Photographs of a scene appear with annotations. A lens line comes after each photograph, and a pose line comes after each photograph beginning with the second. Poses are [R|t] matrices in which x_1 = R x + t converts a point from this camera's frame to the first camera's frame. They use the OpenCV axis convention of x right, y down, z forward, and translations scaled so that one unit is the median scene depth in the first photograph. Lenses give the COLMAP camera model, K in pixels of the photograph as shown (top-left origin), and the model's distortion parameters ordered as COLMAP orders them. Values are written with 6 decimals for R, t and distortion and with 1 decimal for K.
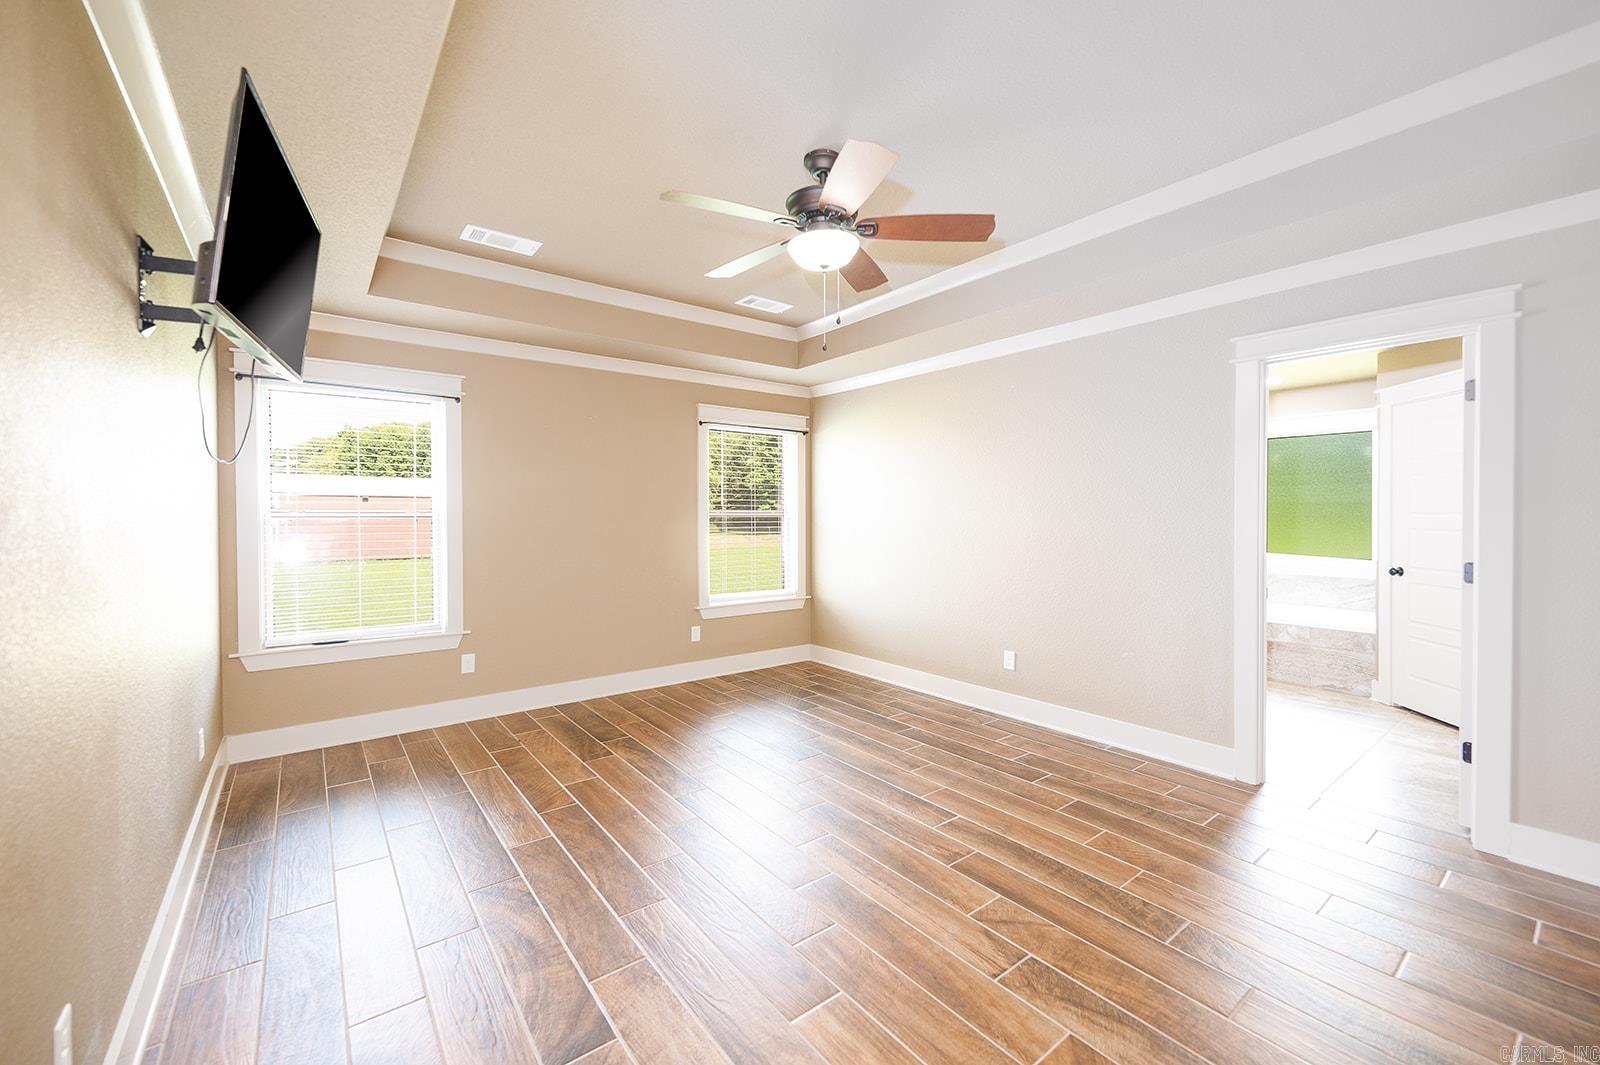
lens RADIAL K [[650.0, 0, 796.5], [0, 650.0, 525.7], [0, 0, 1]] dist [-0.001369, -0.000144]
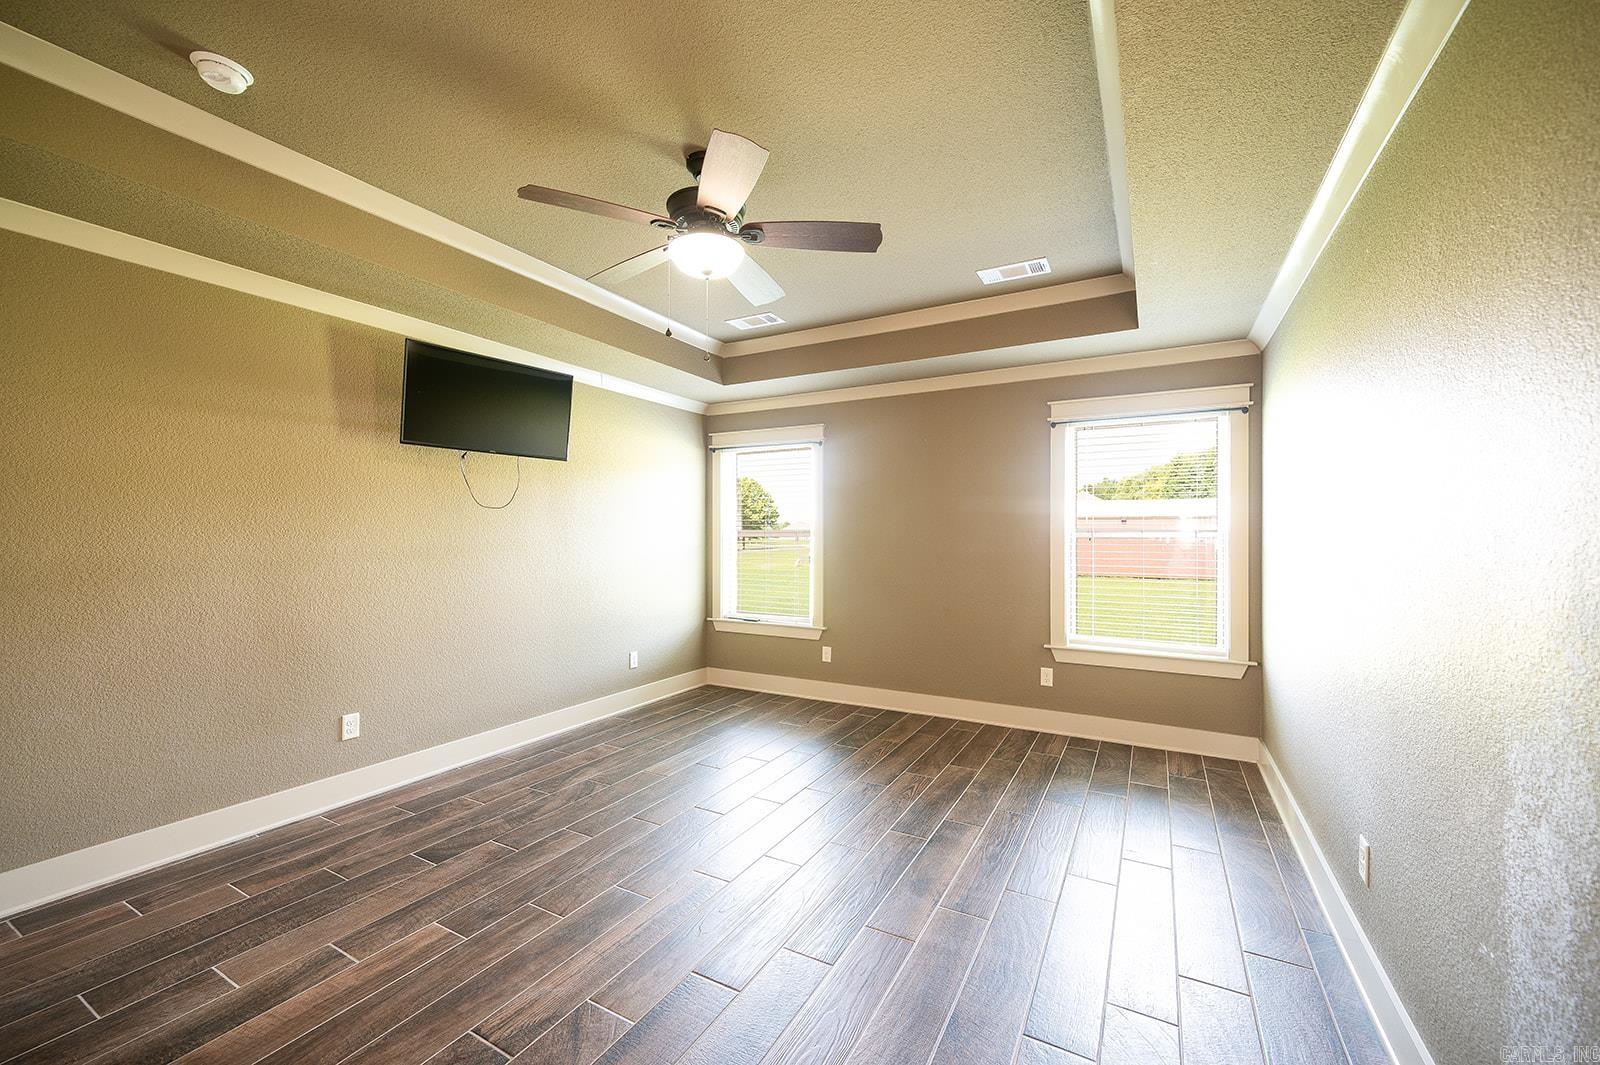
lens RADIAL K [[636.2, 0, 794.8], [0, 636.2, 536.0], [0, 0, 1]] dist [-0.000886, -0.000060]
pose [[0.391101, 0.004622, -0.920336, 0.555623], [-0.019542, 0.999804, -0.003283, -0.007425], [0.920140, 0.019269, 0.391114, 0.443774]]
